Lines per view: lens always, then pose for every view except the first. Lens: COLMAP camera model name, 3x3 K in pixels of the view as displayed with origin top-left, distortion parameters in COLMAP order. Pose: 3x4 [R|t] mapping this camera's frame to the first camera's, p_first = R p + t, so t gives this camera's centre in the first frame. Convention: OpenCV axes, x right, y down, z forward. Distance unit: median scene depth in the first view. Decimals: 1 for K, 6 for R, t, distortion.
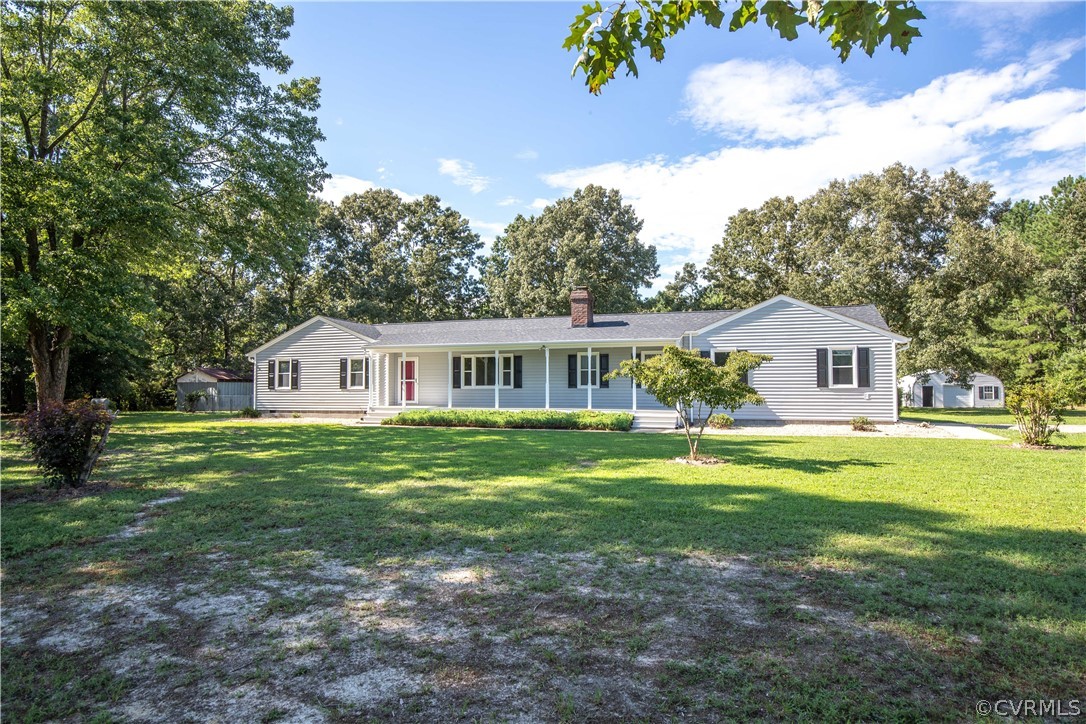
lens RADIAL K [[685.8, 0, 554.0], [0, 685.8, 368.4], [0, 0, 1]] dist [0.033632, 0.000439]
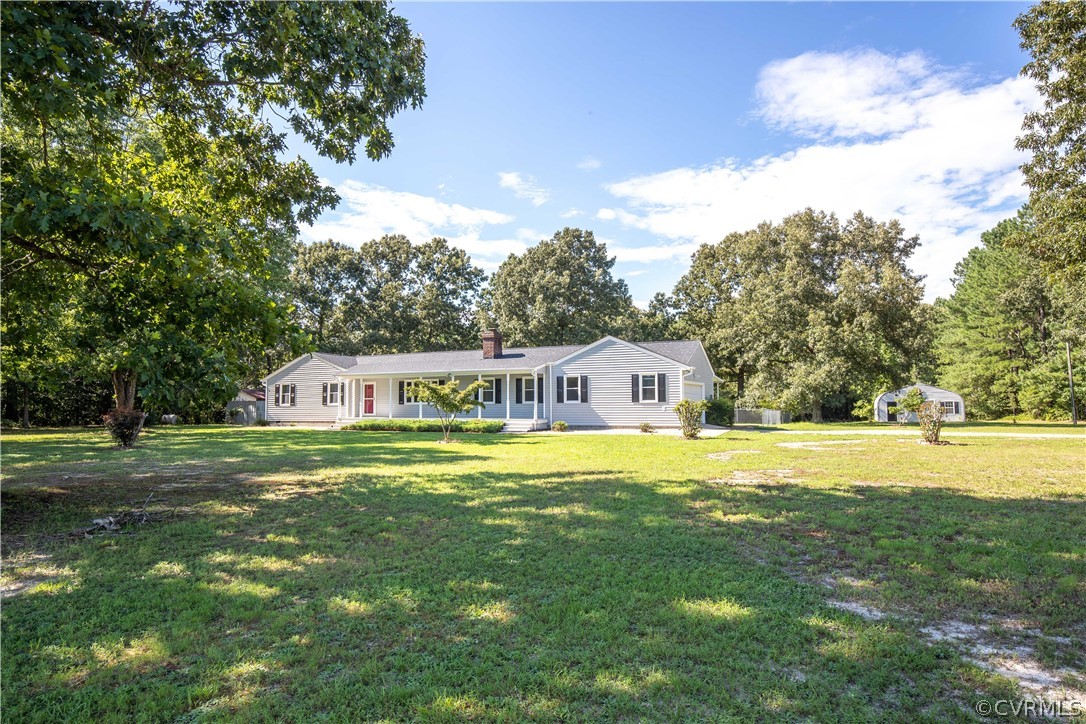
lens RADIAL K [[687.4, 0, 517.2], [0, 687.4, 372.9], [0, 0, 1]] dist [0.079791, 0.003907]
pose [[0.991544, -0.009035, -0.129454, 0.224027], [0.006563, 0.999788, -0.019510, -0.004287], [0.129603, 0.018495, 0.991393, -0.280470]]
